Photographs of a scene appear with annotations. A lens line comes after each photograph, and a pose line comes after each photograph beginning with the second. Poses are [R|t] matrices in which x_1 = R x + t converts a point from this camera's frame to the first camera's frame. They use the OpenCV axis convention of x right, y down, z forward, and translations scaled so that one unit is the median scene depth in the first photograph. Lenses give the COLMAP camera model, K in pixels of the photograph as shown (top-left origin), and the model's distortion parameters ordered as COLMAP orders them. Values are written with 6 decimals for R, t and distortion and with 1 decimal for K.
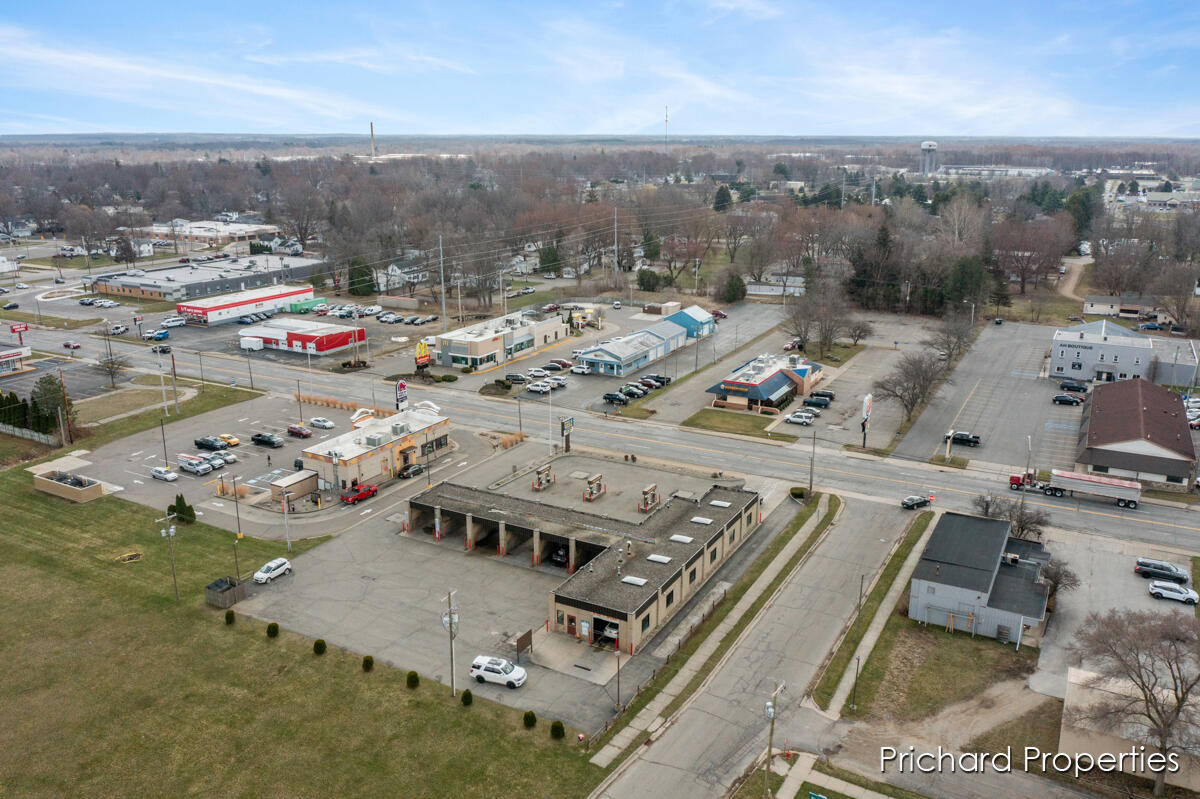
lens RADIAL K [[942.7, 0, 600.0], [0, 942.7, 399.5], [0, 0, 1]] dist [-0.027778, 0.013273]
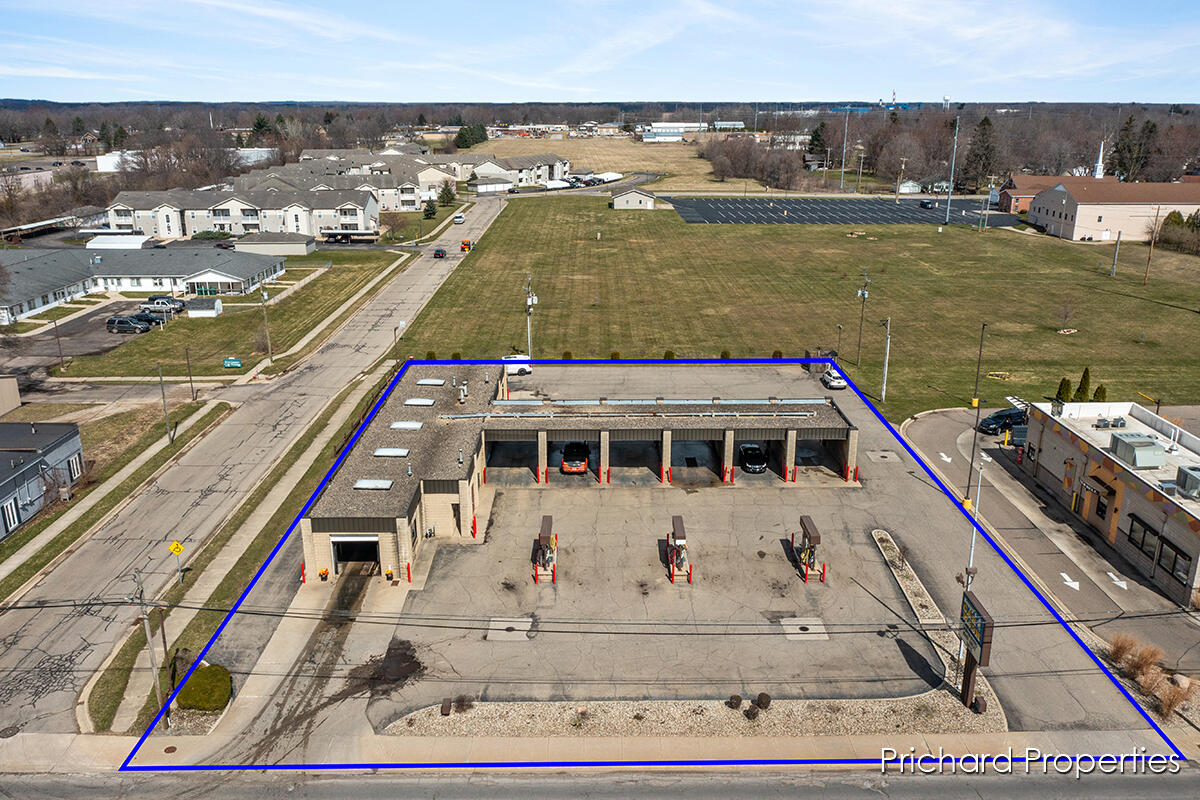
lens RADIAL K [[942.7, 0, 600.0], [0, 942.7, 400.0], [0, 0, 1]] dist [-0.027778, 0.013273]
pose [[-0.872246, 0.148373, -0.466018, 0.203937], [-0.132278, 0.845783, 0.516869, -0.176015], [0.470840, 0.512481, -0.718104, 1.123523]]
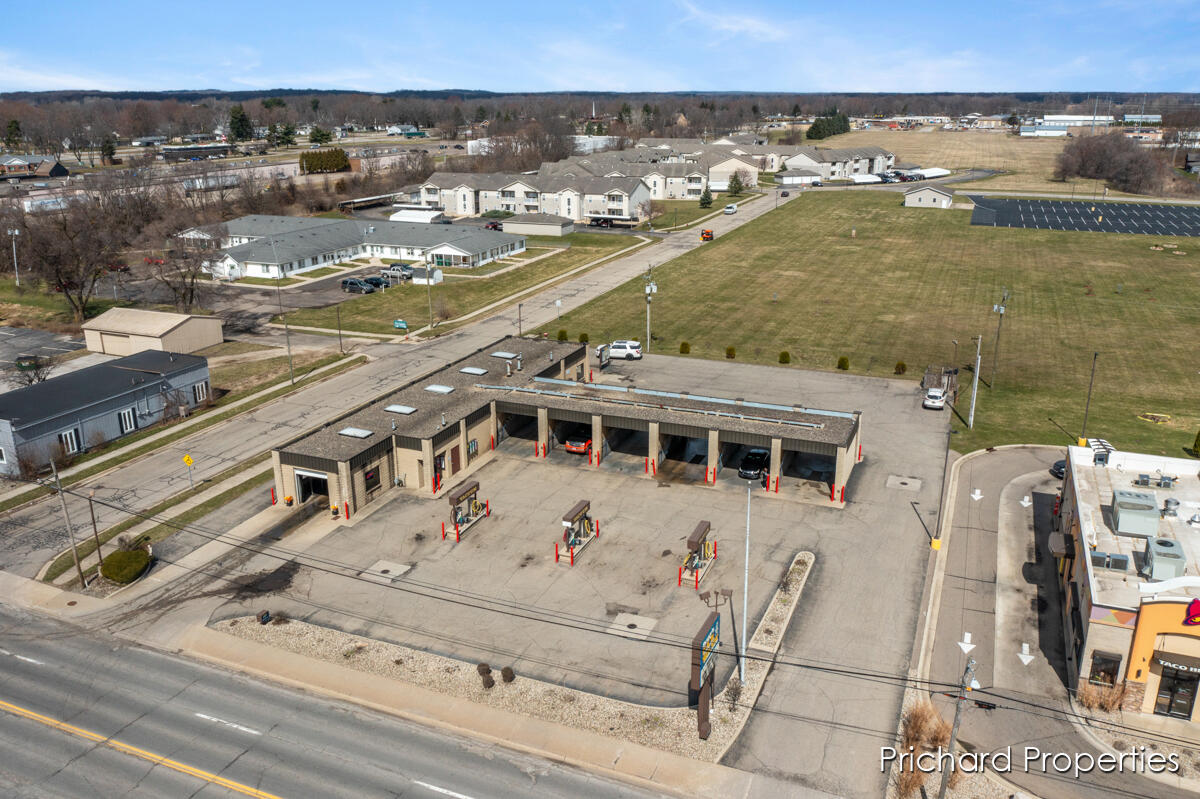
lens RADIAL K [[942.7, 0, 600.0], [0, 942.7, 399.5], [0, 0, 1]] dist [-0.027778, 0.013273]
pose [[-0.994163, 0.039308, -0.100470, 0.024597], [-0.023212, 0.831521, 0.555008, -0.197996], [0.105359, 0.554101, -0.825755, 1.195163]]
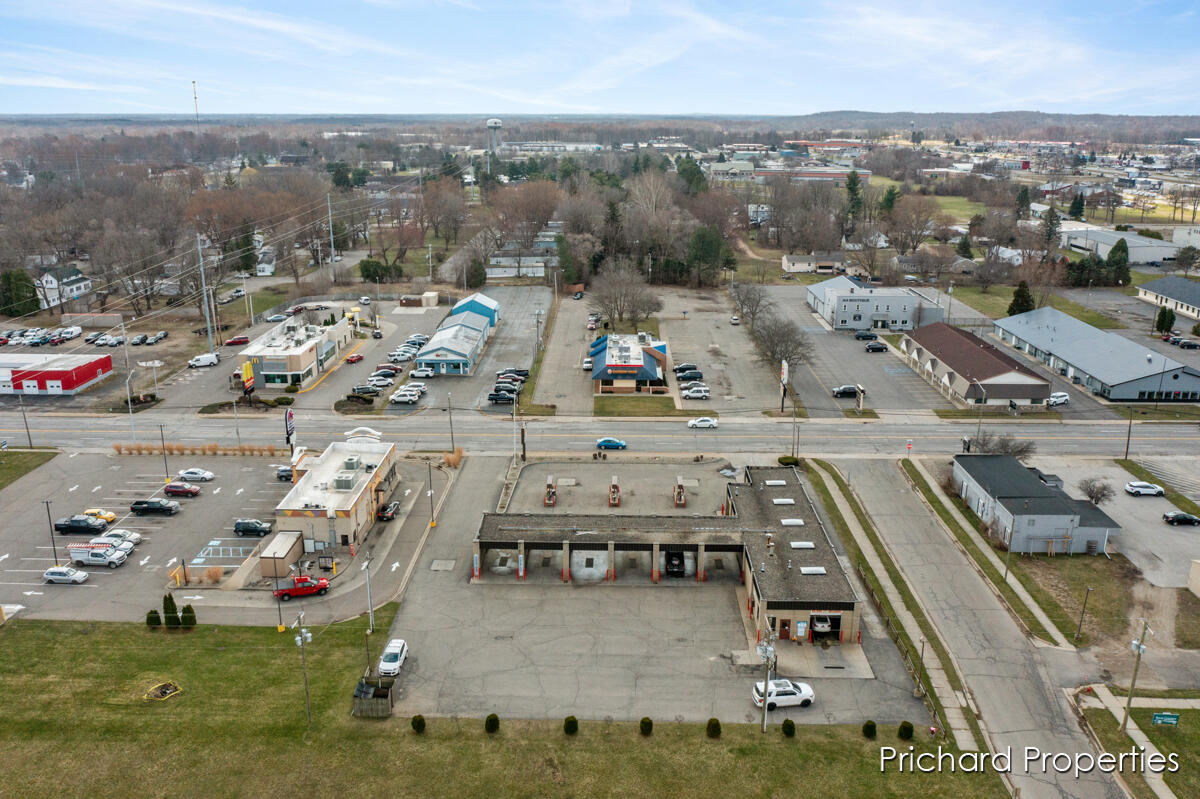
lens RADIAL K [[963.5, 0, 600.0], [0, 963.5, 399.5], [0, 0, 1]] dist [-0.025000, -0.001016]
pose [[0.885744, -0.129340, 0.445791, -0.378764], [0.122558, 0.991479, 0.044152, -0.035004], [-0.447703, 0.015528, 0.894048, 0.136574]]
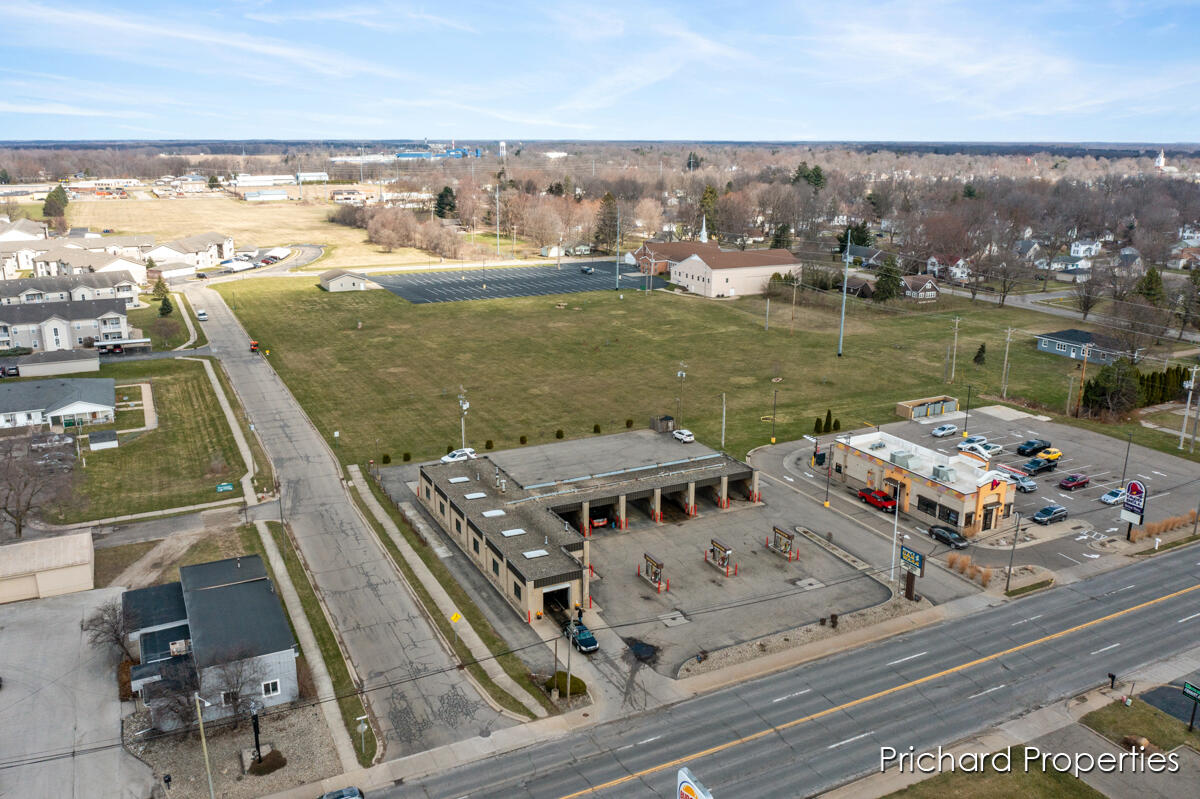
lens RADIAL K [[942.7, 0, 600.0], [0, 942.7, 399.5], [0, 0, 1]] dist [-0.027778, 0.013273]
pose [[-0.564794, 0.217519, -0.796049, 0.566229], [-0.228846, 0.885520, 0.404332, -0.276266], [0.792867, 0.410537, -0.450358, 1.073409]]
